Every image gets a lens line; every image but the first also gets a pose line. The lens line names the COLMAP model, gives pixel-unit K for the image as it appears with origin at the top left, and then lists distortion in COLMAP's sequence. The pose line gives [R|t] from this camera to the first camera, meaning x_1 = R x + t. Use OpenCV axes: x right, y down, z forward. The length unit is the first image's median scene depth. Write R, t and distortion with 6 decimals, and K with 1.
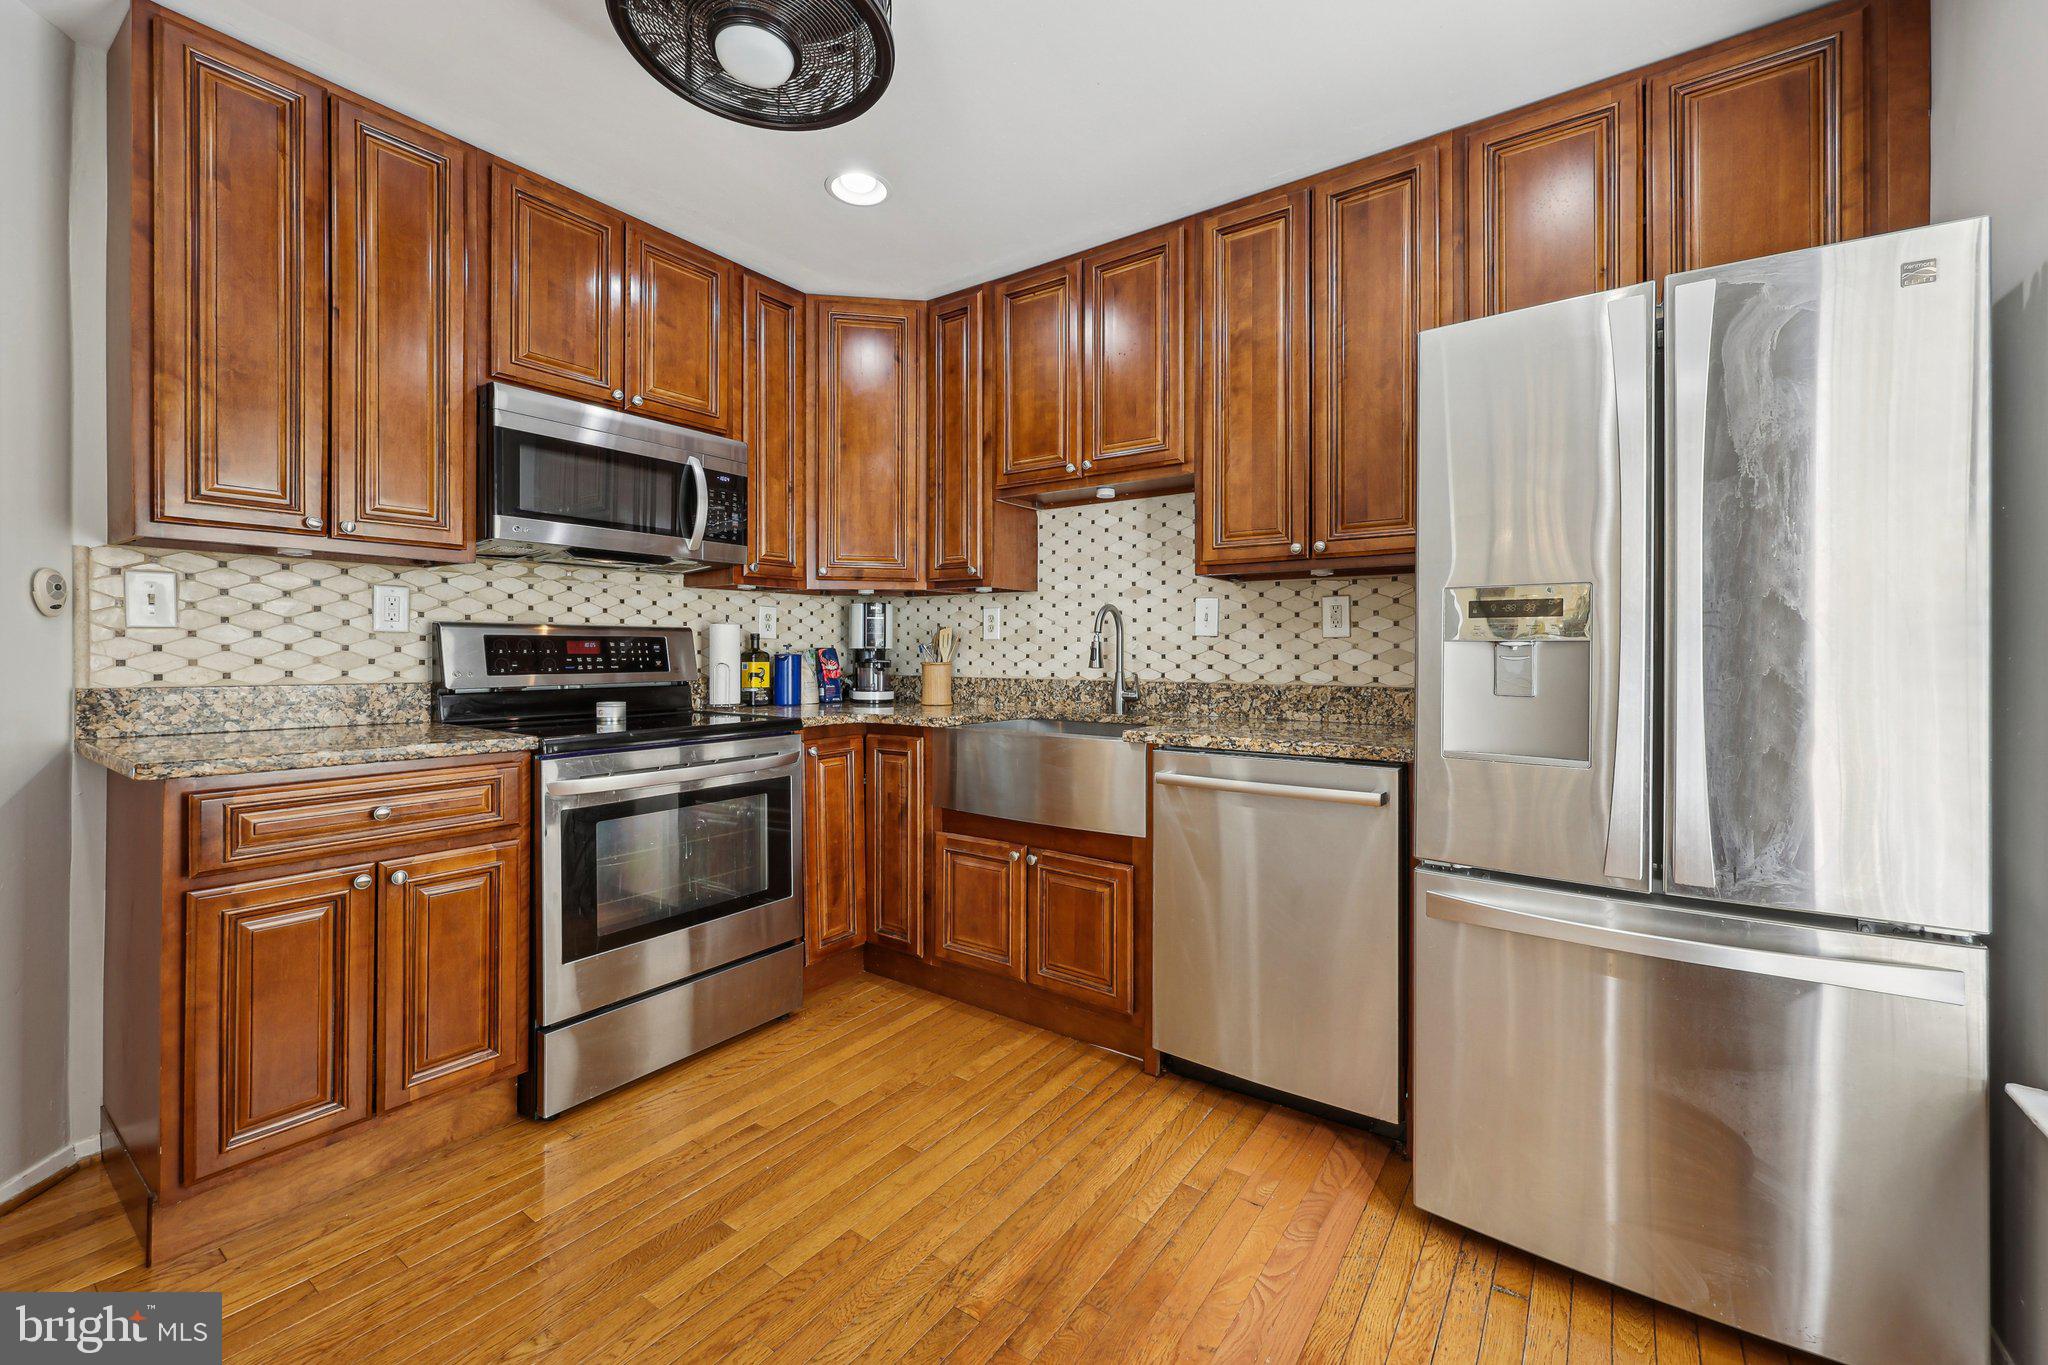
lens RADIAL K [[835.6, 0, 1012.4], [0, 835.6, 653.3], [0, 0, 1]] dist [0.002788, -0.000606]
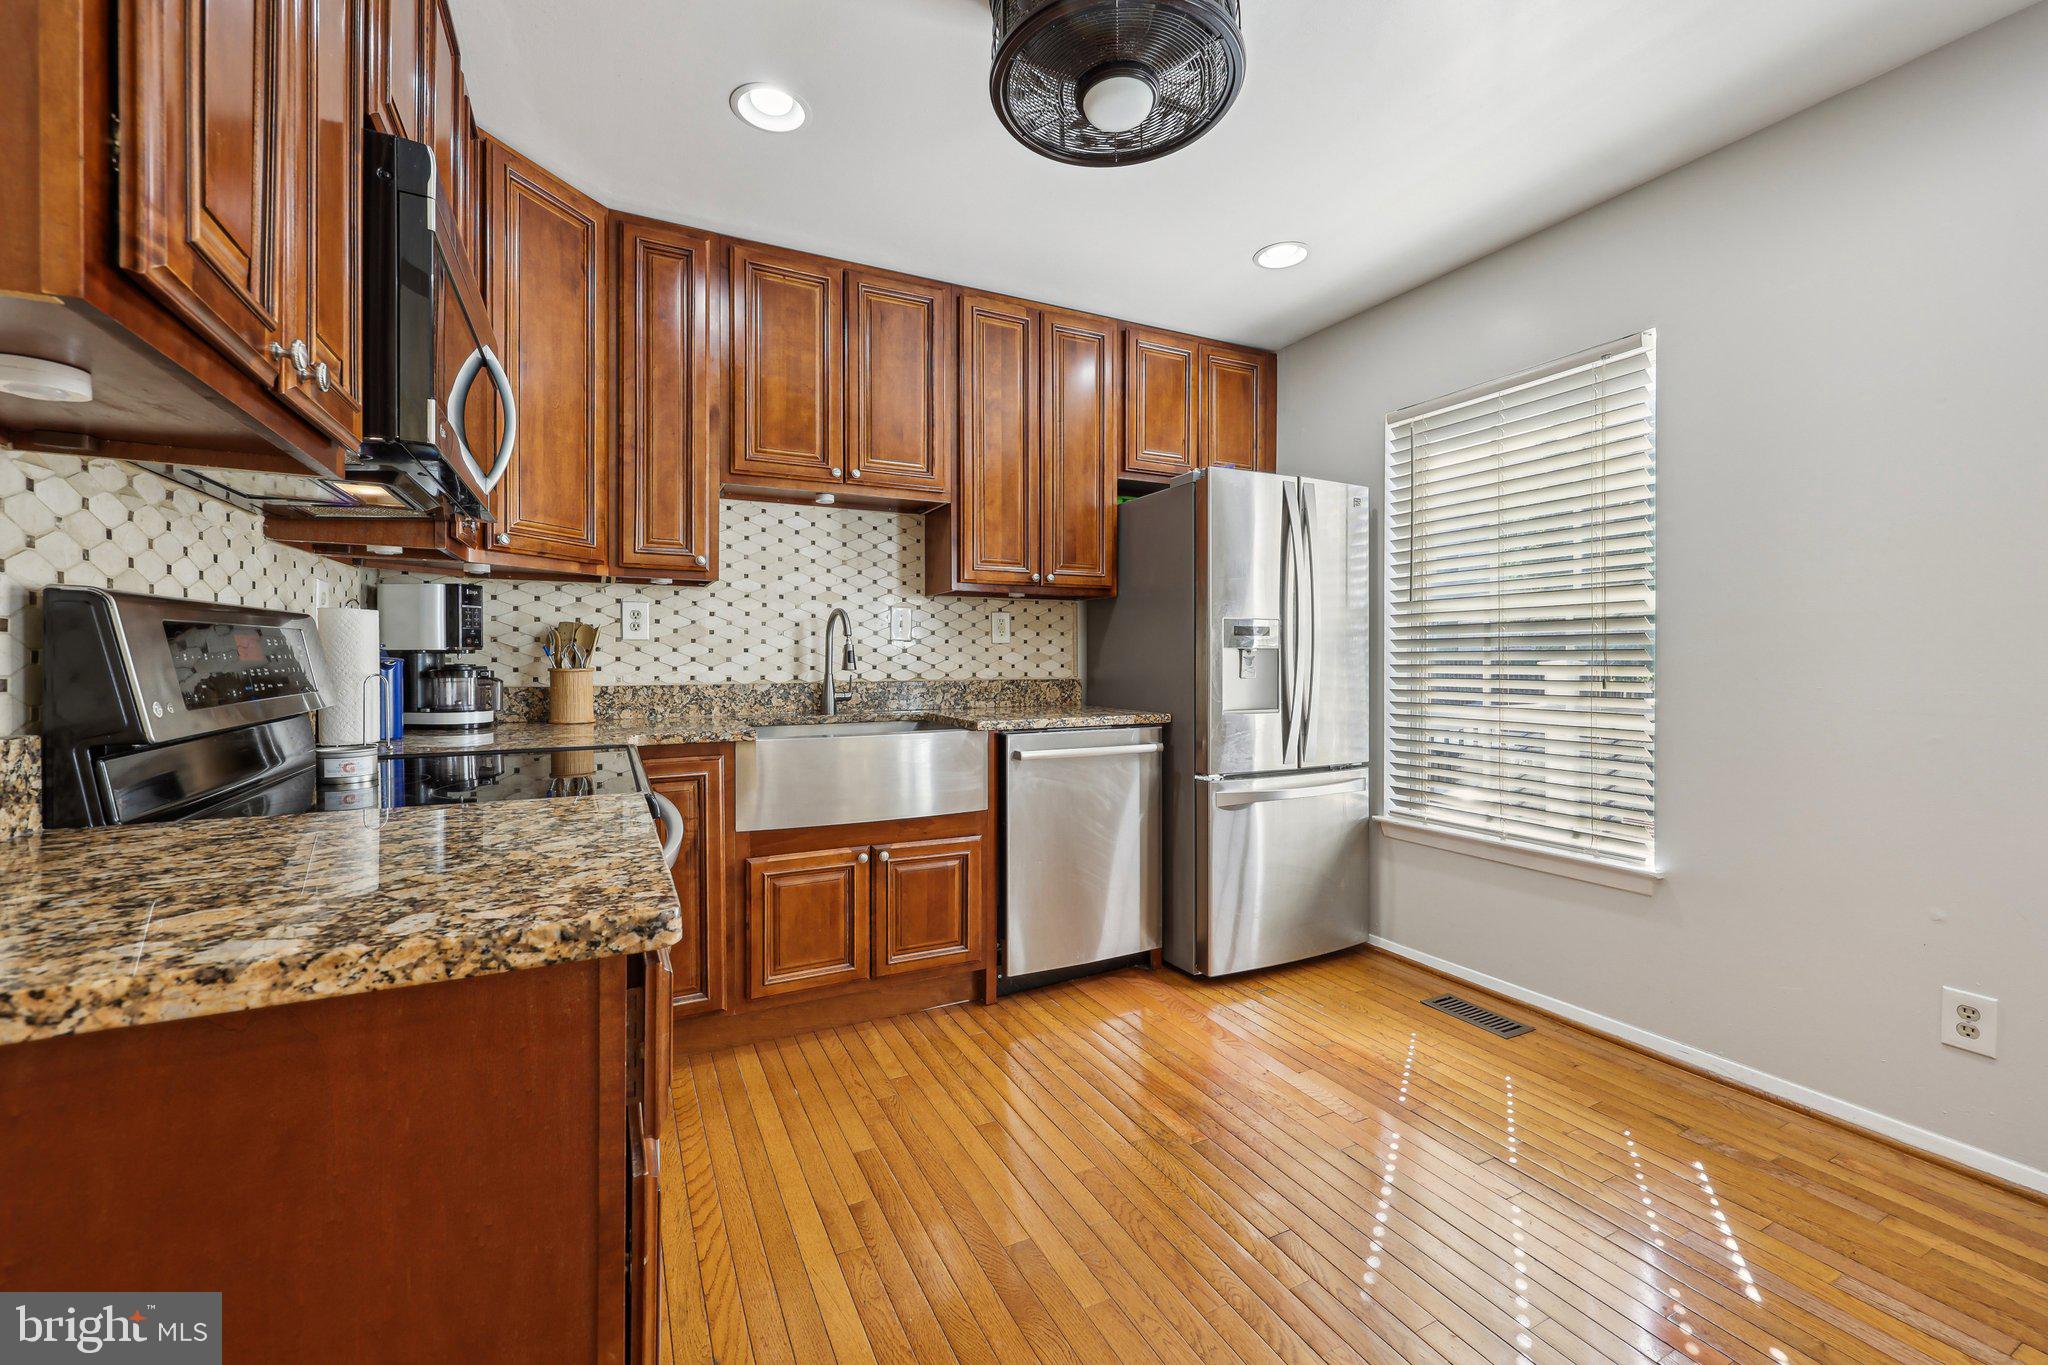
lens RADIAL K [[835.6, 0, 1031.3], [0, 835.6, 665.1], [0, 0, 1]] dist [0.002788, -0.000606]
pose [[0.453915, -0.013685, 0.890940, -0.707064], [0.002044, 0.999895, 0.014317, -0.002905], [-0.891043, -0.004677, 0.453895, 0.322797]]
